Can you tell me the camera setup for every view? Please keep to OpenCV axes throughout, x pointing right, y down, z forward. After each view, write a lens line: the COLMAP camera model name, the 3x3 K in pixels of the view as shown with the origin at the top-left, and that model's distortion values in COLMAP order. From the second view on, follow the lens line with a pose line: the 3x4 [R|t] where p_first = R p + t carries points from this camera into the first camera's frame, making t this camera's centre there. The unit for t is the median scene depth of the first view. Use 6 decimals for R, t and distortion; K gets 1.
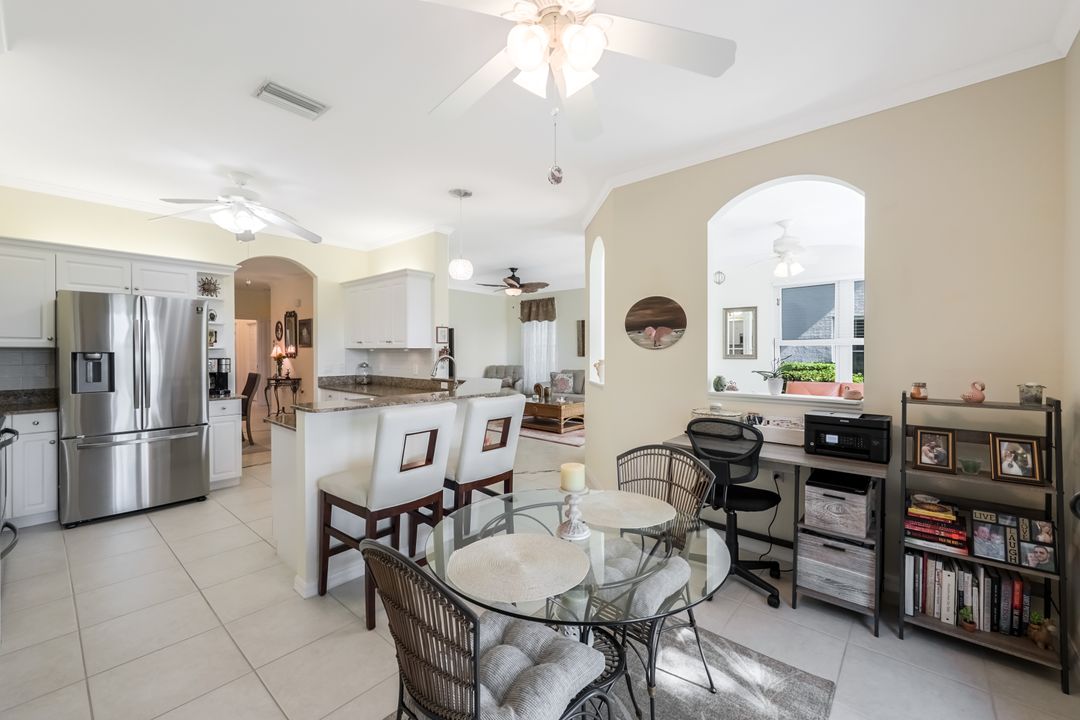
lens RADIAL K [[435.8, 0, 528.2], [0, 435.8, 356.5], [0, 0, 1]] dist [-0.002301, 0.000044]
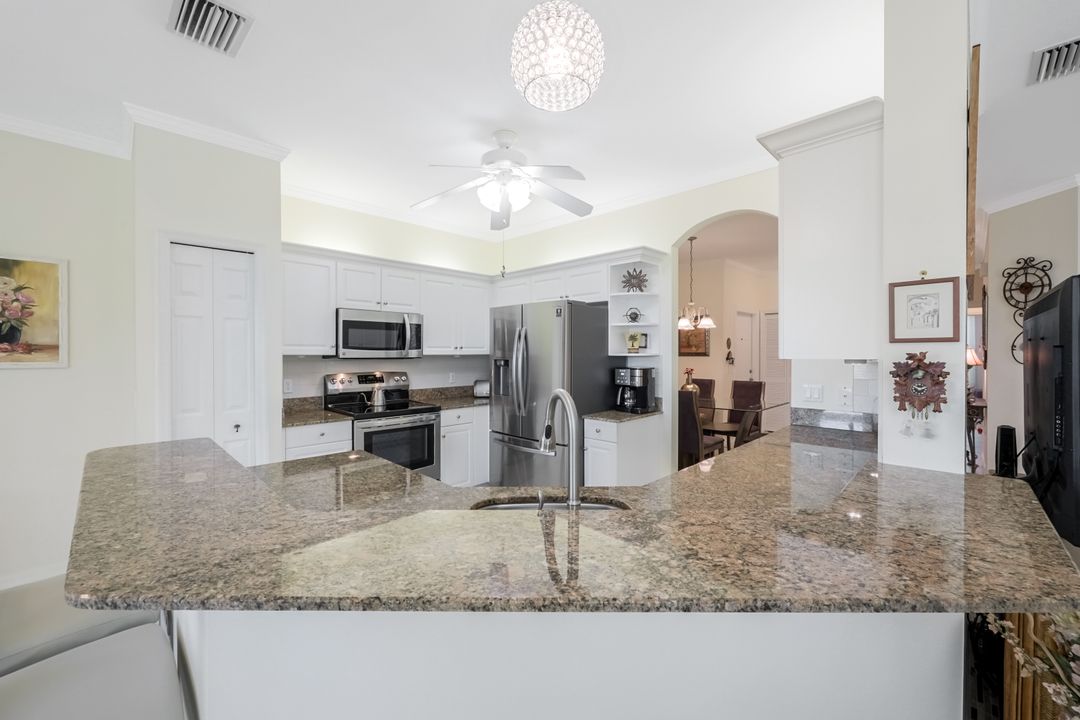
lens RADIAL K [[431.0, 0, 541.8], [0, 431.0, 357.1], [0, 0, 1]] dist [-0.003209, -0.000085]
pose [[-0.049088, 0.011035, -0.998733, 0.075208], [-0.010958, 0.999873, 0.011586, -0.020433], [0.998734, 0.011513, -0.048961, 0.765844]]
